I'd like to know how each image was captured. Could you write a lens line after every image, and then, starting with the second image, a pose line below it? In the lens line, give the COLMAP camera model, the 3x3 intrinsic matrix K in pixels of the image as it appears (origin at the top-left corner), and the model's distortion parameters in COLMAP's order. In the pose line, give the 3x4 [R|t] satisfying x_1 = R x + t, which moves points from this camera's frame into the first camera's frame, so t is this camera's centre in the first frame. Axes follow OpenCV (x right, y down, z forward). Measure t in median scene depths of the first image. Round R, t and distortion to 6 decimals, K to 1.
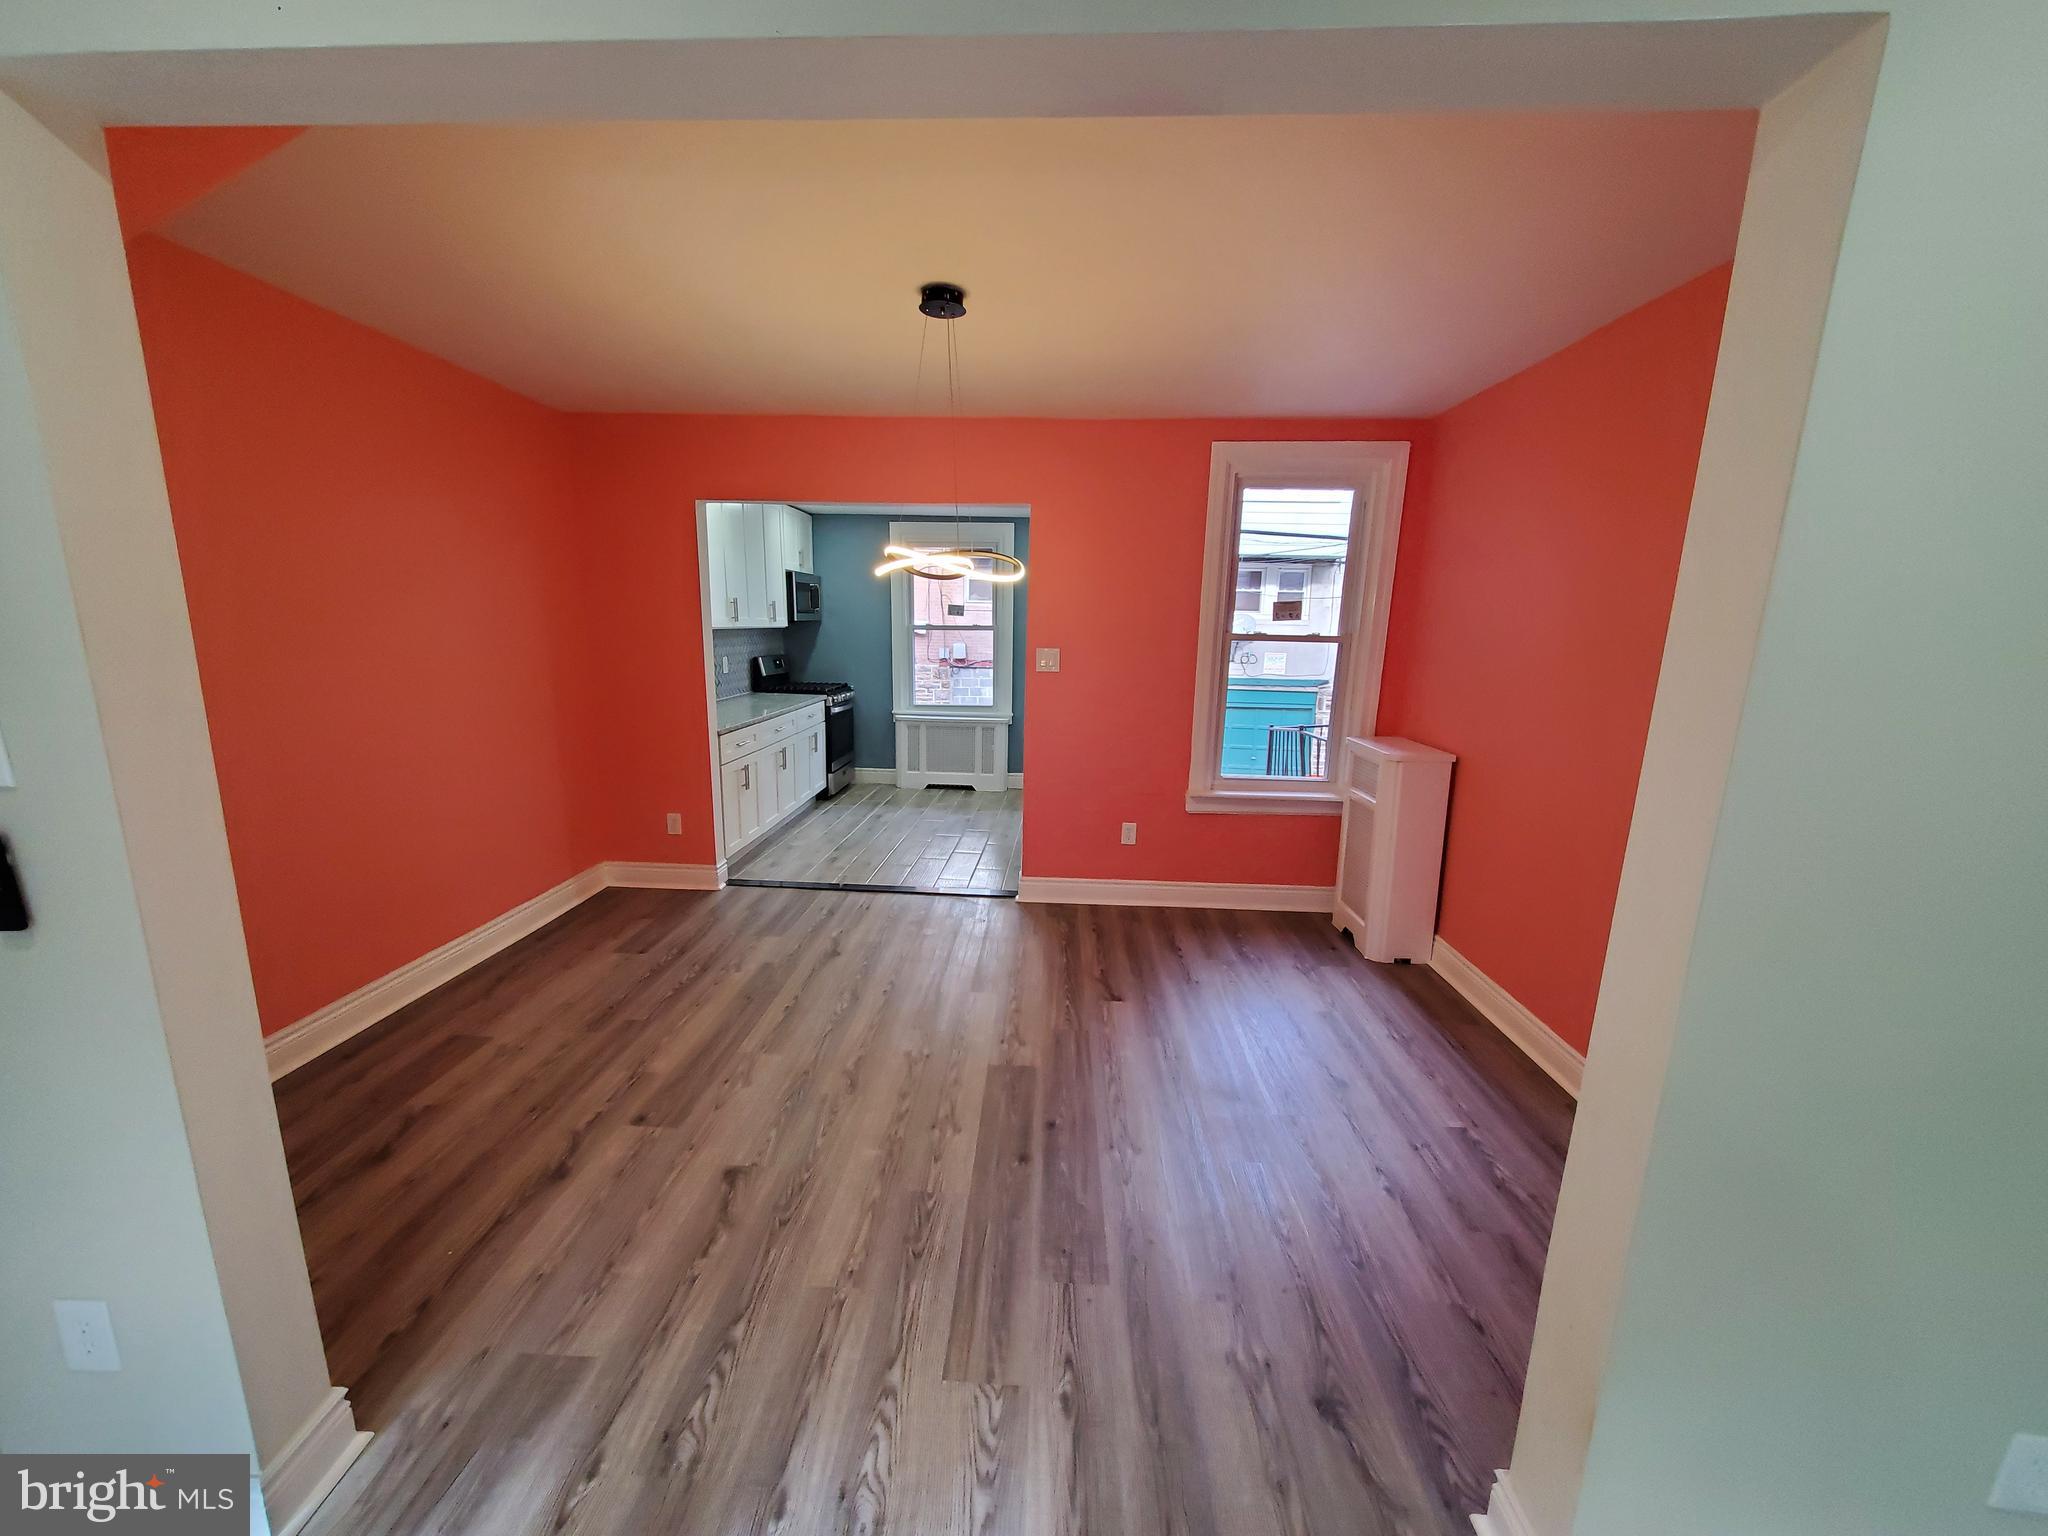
lens RADIAL K [[808.2, 0, 1012.3], [0, 808.2, 780.7], [0, 0, 1]] dist [0.000592, 0.000360]
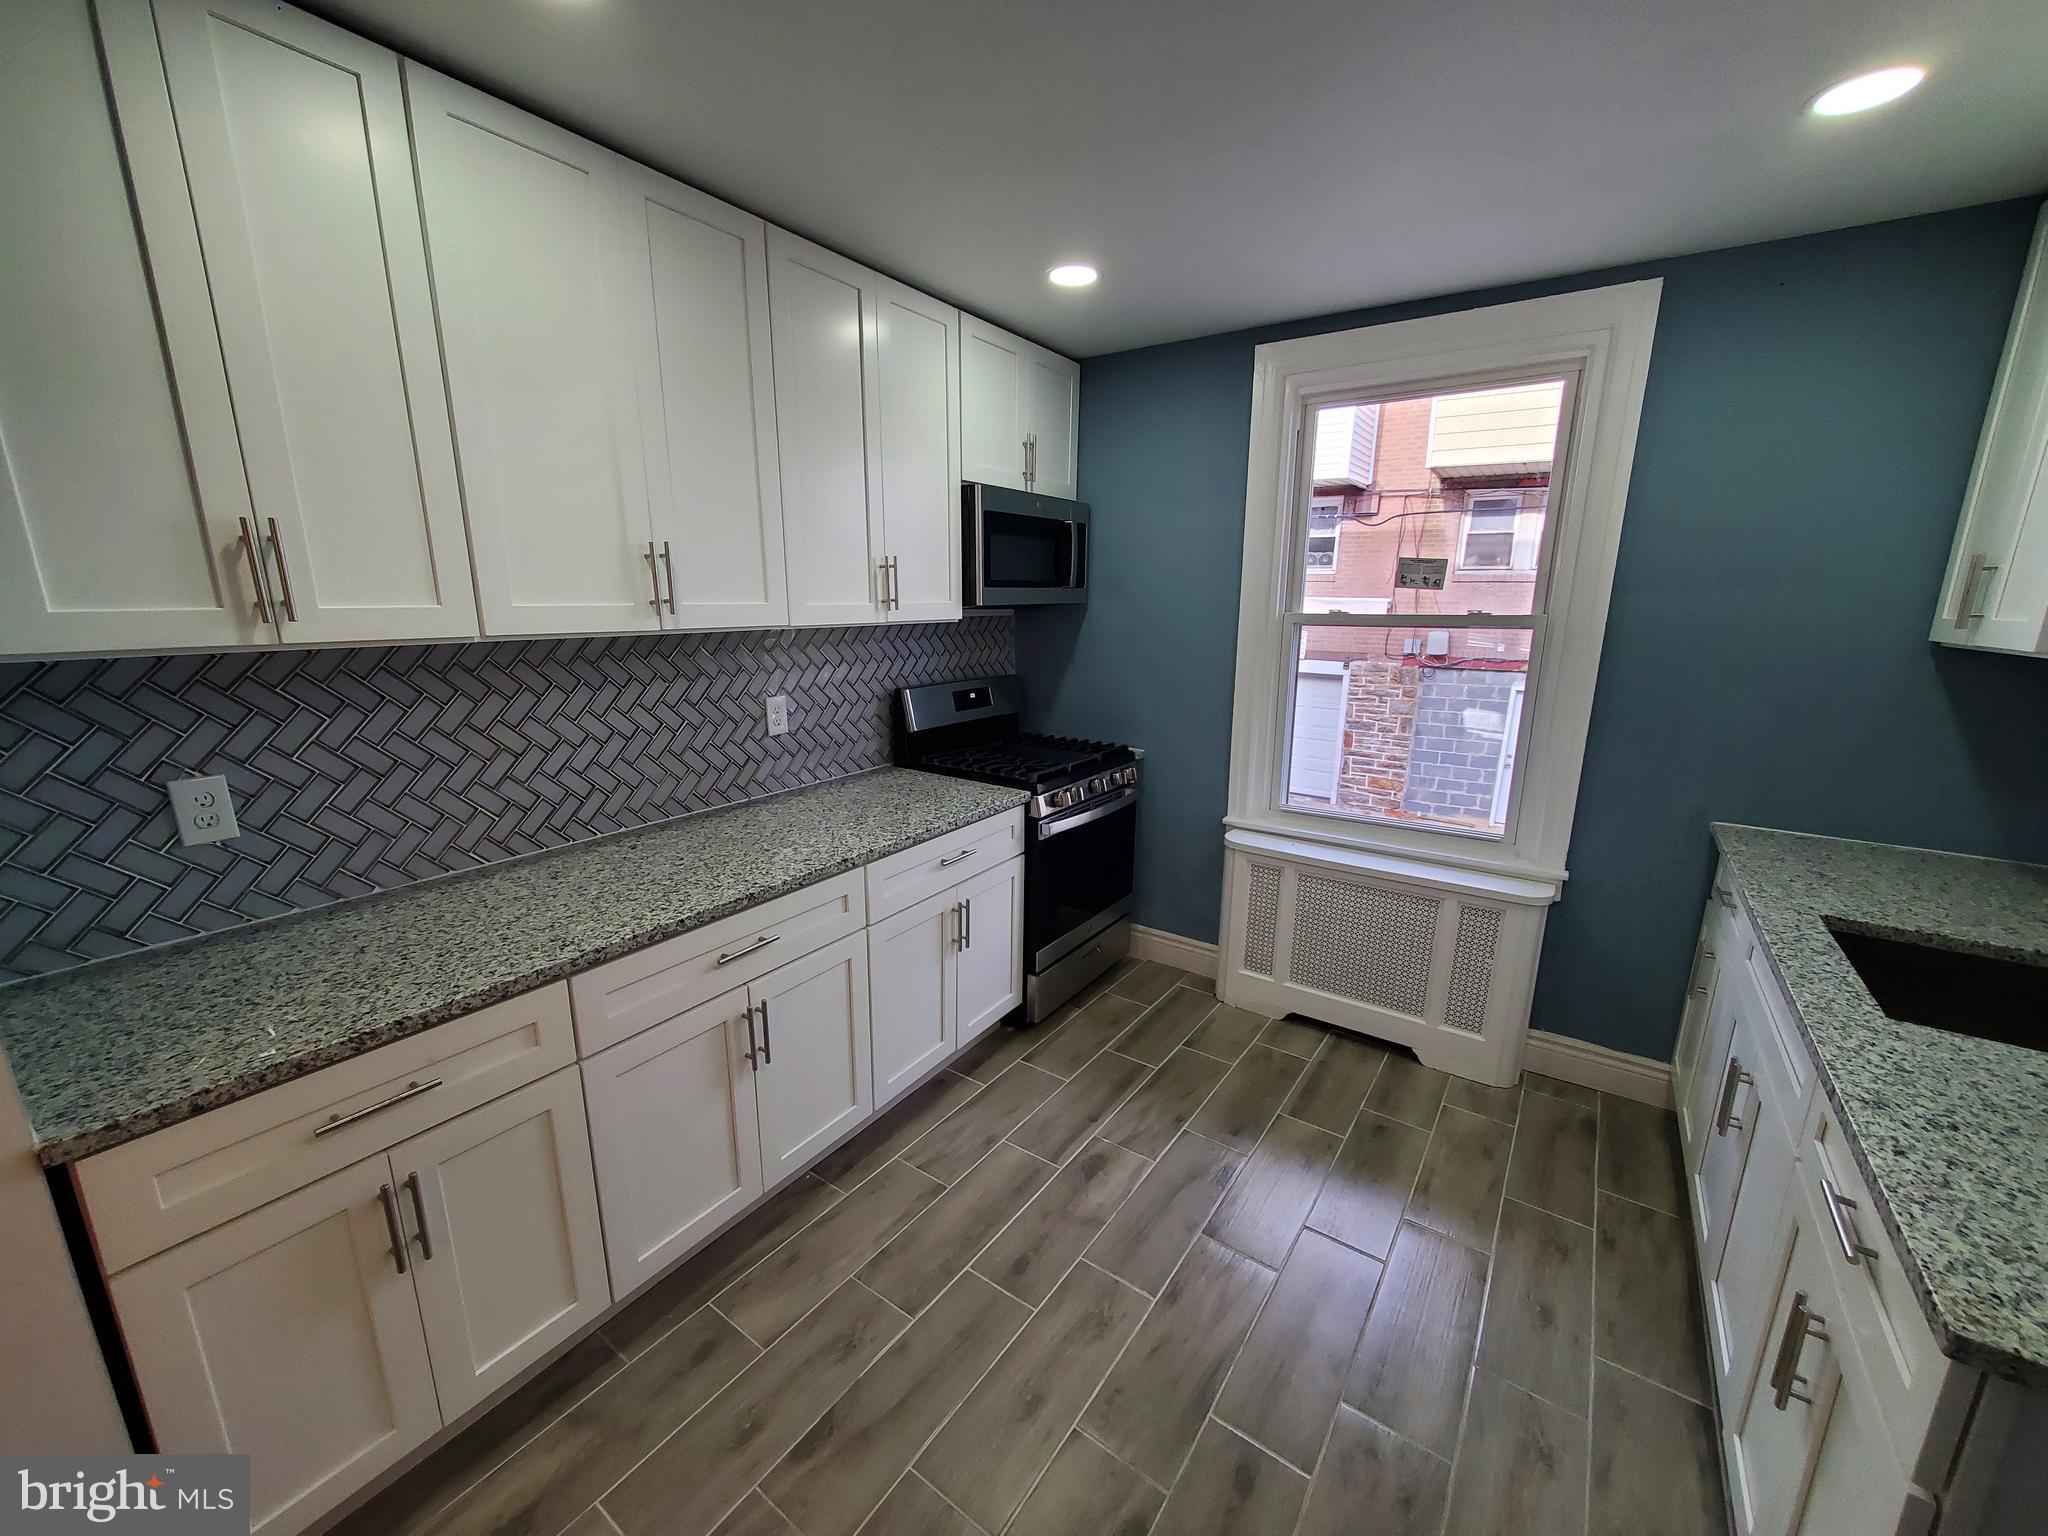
lens RADIAL K [[805.8, 0, 1015.3], [0, 805.8, 784.4], [0, 0, 1]] dist [-0.000286, 0.000275]
pose [[0.854225, 0.107847, -0.508595, -0.037713], [-0.091385, 0.994164, 0.057323, -0.149744], [0.511809, -0.002489, 0.859096, 0.740792]]
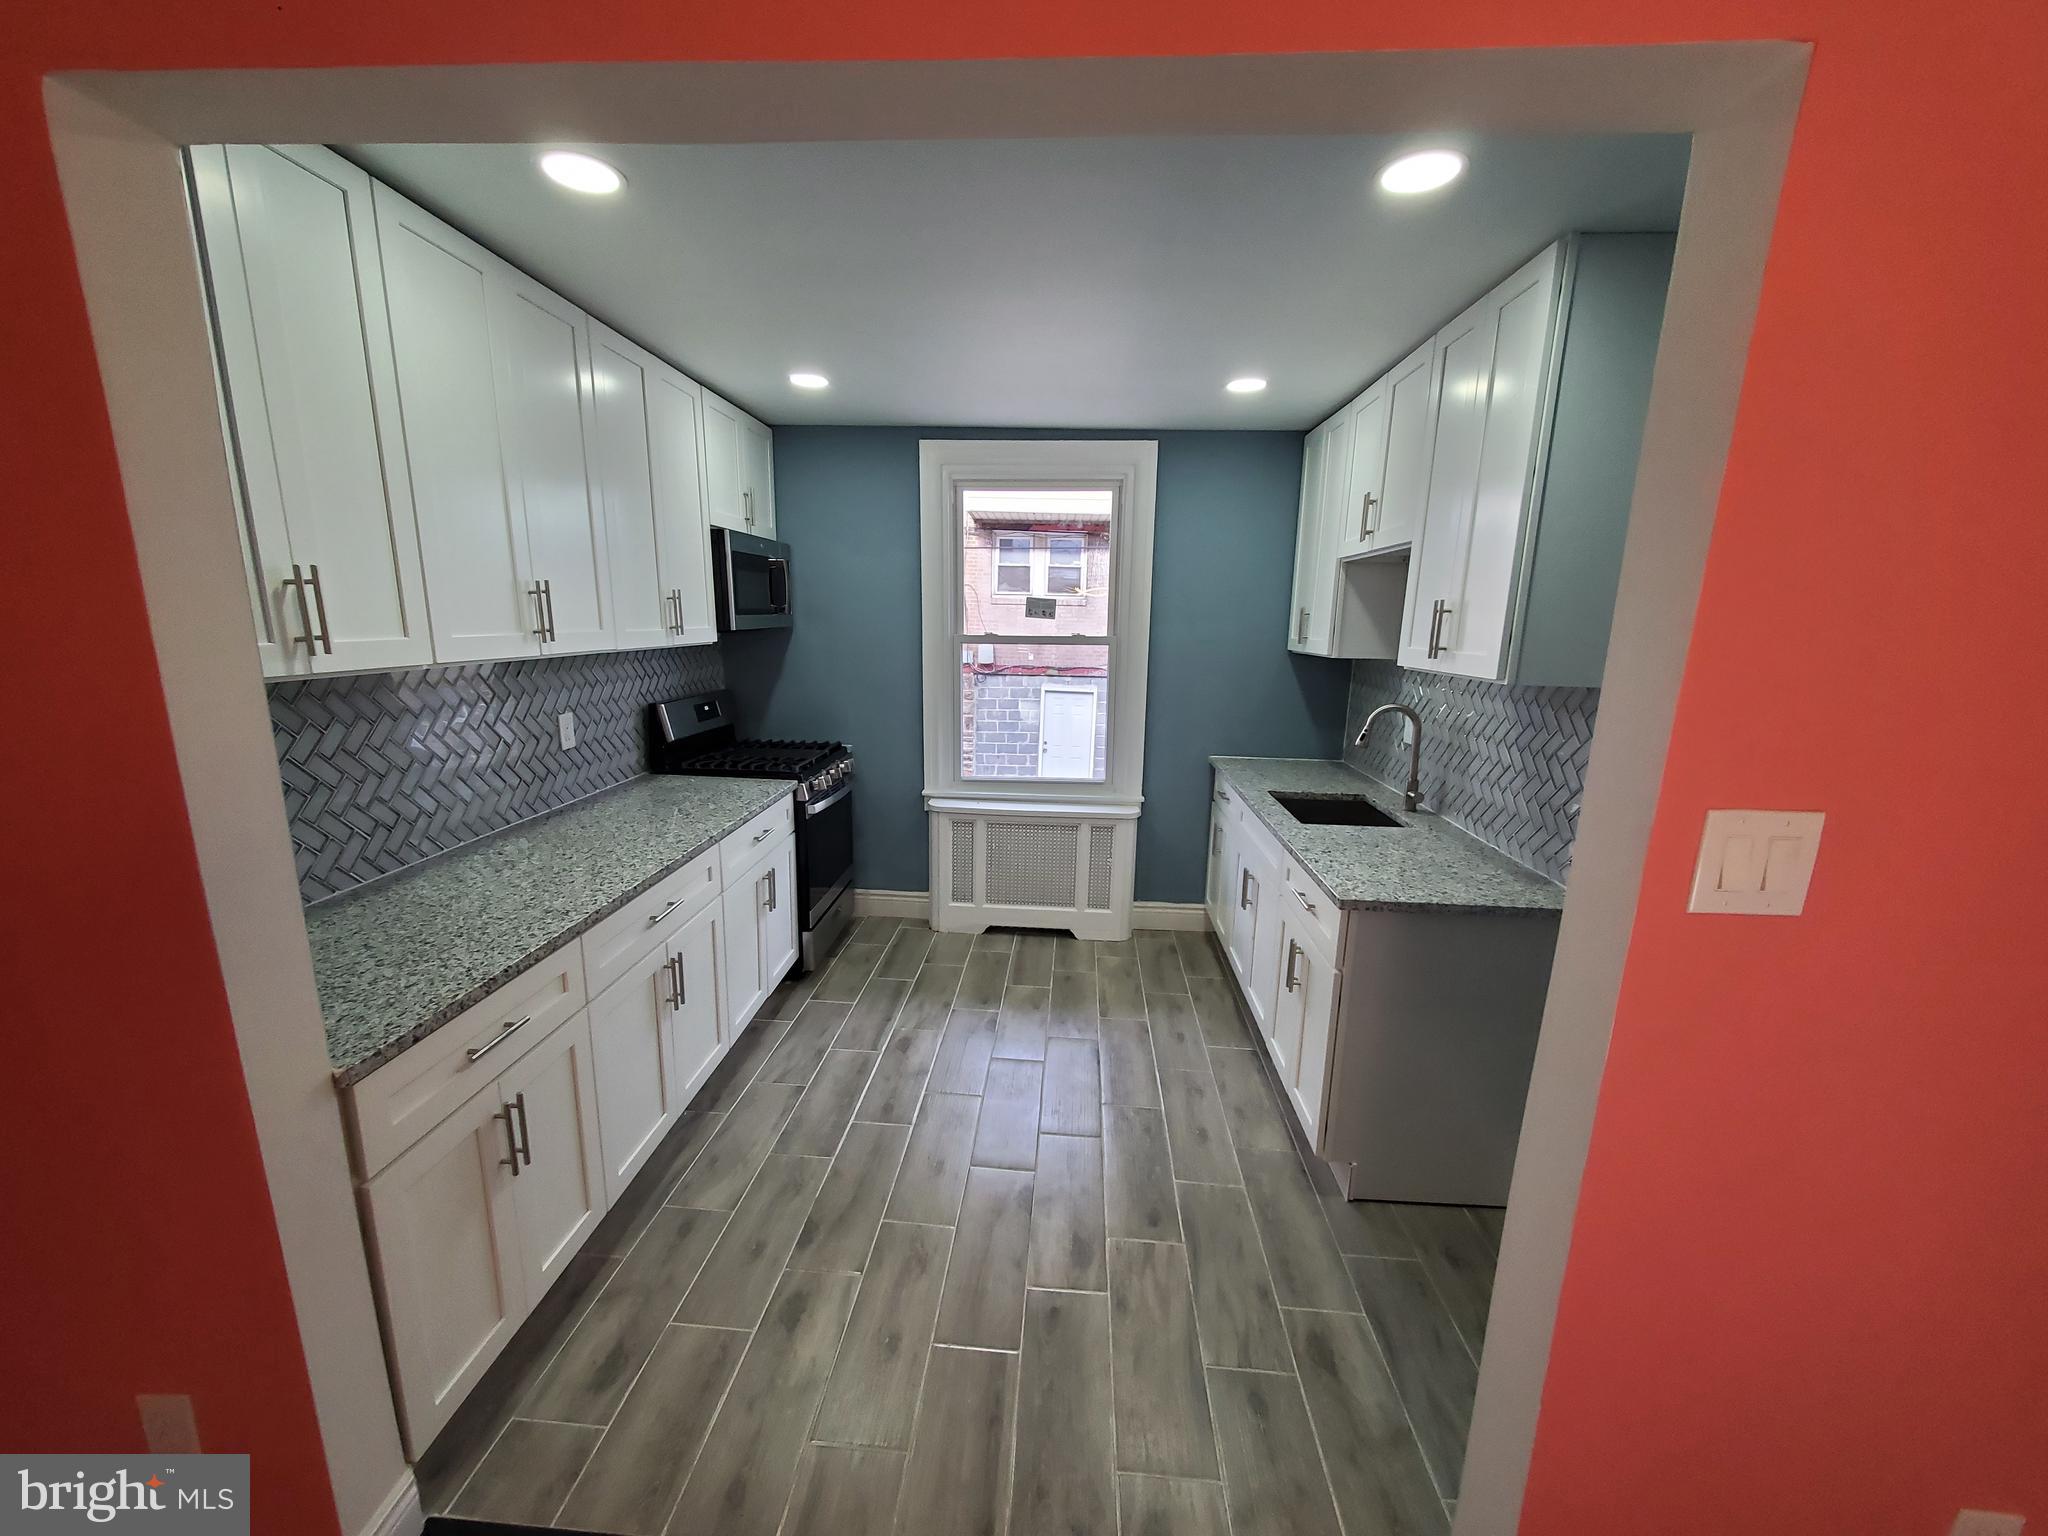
lens RADIAL K [[805.8, 0, 1015.3], [0, 805.8, 784.4], [0, 0, 1]] dist [-0.000286, 0.000275]
pose [[1.000000, 0.000424, -0.000106, -0.108864], [-0.000423, 0.999898, 0.014274, -0.125736], [0.000112, -0.014274, 0.999898, 0.574203]]
